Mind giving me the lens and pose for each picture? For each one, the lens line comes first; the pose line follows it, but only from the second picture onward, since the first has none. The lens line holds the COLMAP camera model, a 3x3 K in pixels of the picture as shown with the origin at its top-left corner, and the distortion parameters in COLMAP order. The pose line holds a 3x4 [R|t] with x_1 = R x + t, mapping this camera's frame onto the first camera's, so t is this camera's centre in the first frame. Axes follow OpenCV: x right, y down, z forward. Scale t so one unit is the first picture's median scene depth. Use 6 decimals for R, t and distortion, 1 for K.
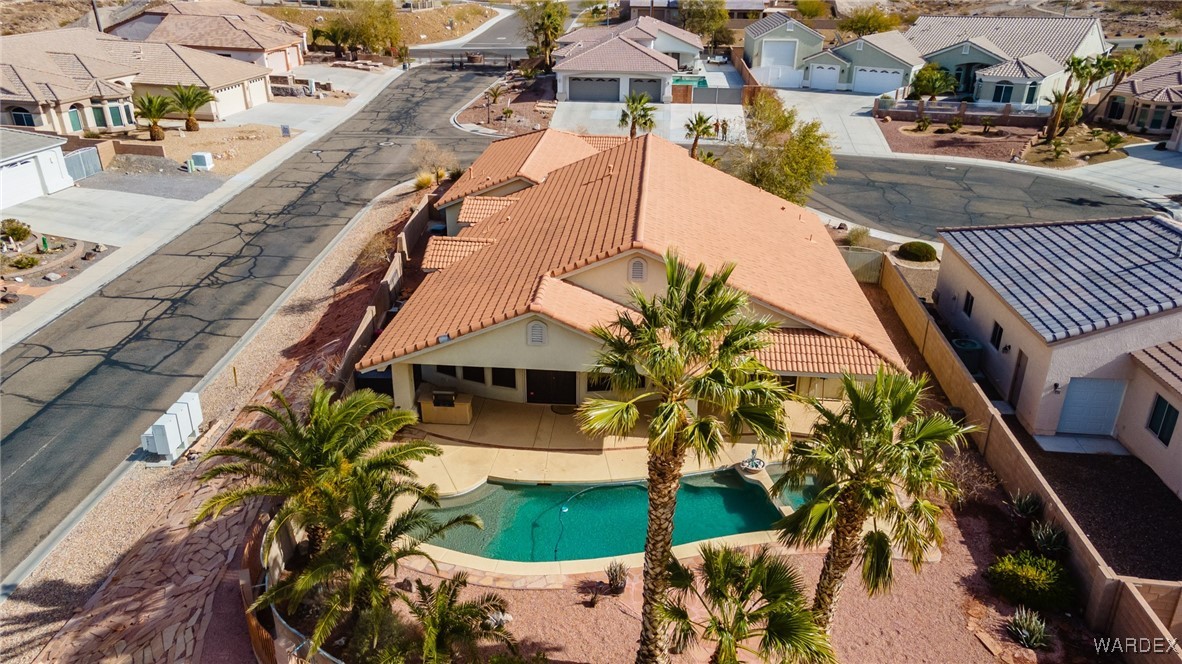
lens RADIAL K [[904.5, 0, 591.0], [0, 904.5, 332.0], [0, 0, 1]] dist [0.063267, 0.103194]
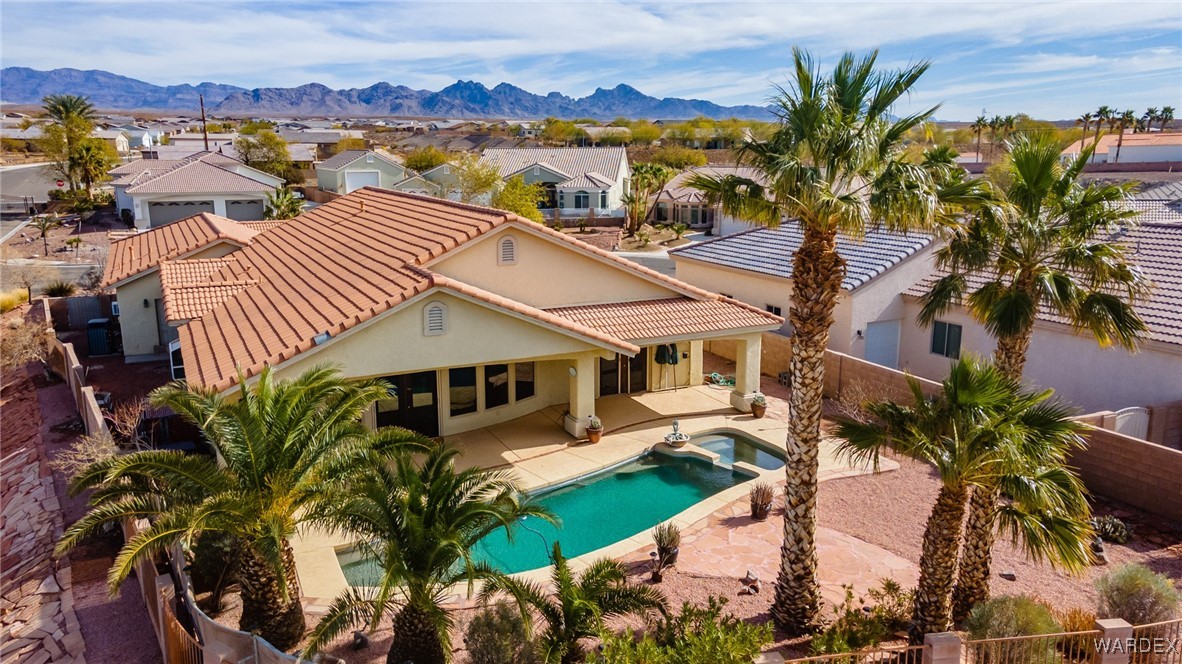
lens RADIAL K [[904.5, 0, 591.0], [0, 904.5, 332.0], [0, 0, 1]] dist [0.063267, 0.103194]
pose [[0.864732, -0.120958, 0.487450, -0.147945], [0.210563, 0.968460, -0.133220, 0.066315], [-0.455962, 0.217839, 0.862928, 0.104344]]
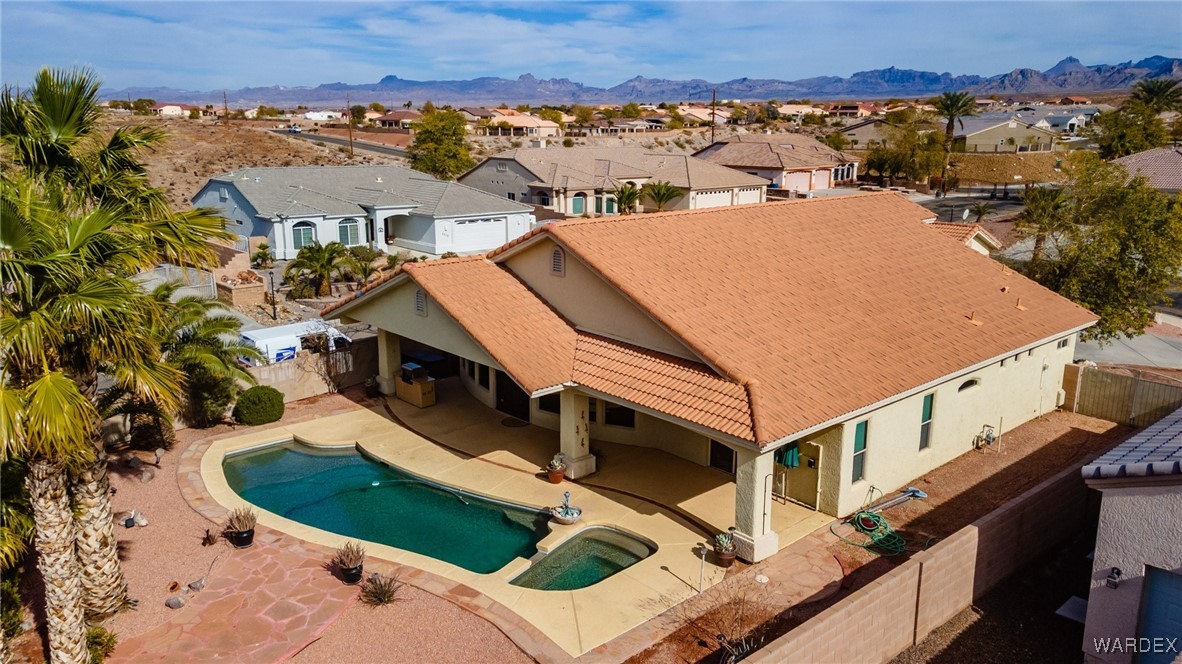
lens RADIAL K [[904.5, 0, 591.0], [0, 904.5, 332.0], [0, 0, 1]] dist [0.063267, 0.103194]
pose [[0.697770, 0.144342, -0.701629, 0.319379], [-0.278743, 0.957000, -0.080331, 0.026026], [0.659864, 0.251627, 0.708000, 0.197081]]
